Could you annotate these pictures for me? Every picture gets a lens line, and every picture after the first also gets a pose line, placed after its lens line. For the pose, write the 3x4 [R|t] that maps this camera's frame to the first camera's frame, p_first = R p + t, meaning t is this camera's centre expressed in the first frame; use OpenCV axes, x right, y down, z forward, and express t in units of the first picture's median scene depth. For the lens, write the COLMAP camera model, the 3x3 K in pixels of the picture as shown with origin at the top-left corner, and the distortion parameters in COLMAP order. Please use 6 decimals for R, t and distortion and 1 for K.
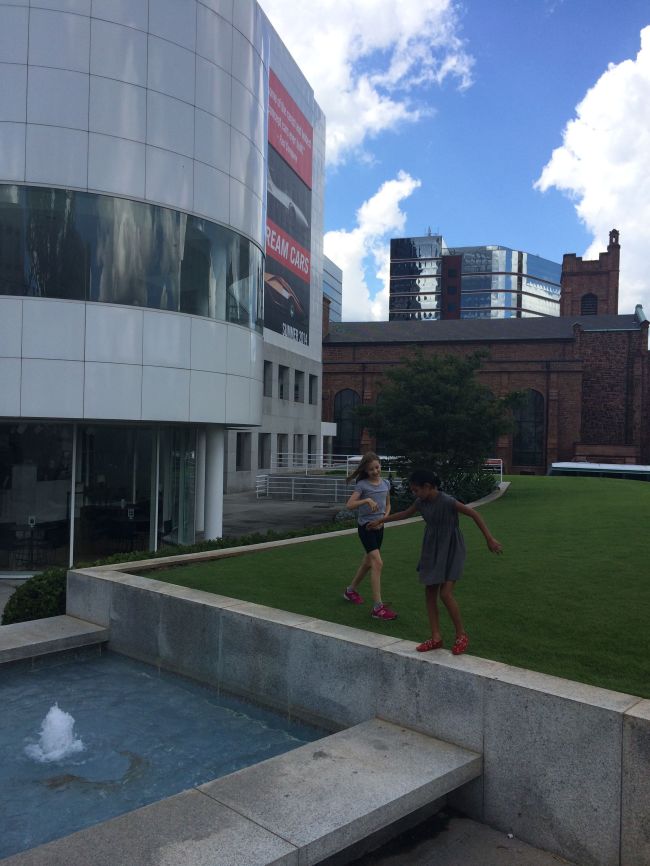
lens RADIAL K [[757.1, 0, 358.1], [0, 757.1, 435.2], [0, 0, 1]] dist [0.064464, -0.090178]
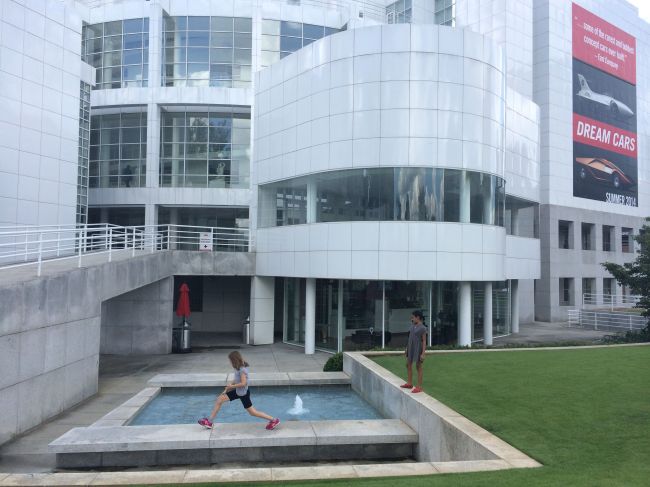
lens RADIAL K [[568.2, 0, 323.3], [0, 568.2, 243.1], [0, 0, 1]] dist [0.064464, -0.090178]
pose [[0.791432, -0.030146, -0.610513, 0.122318], [-0.001356, 0.998694, -0.051072, -0.011419], [0.611255, 0.041248, 0.790358, -0.075811]]
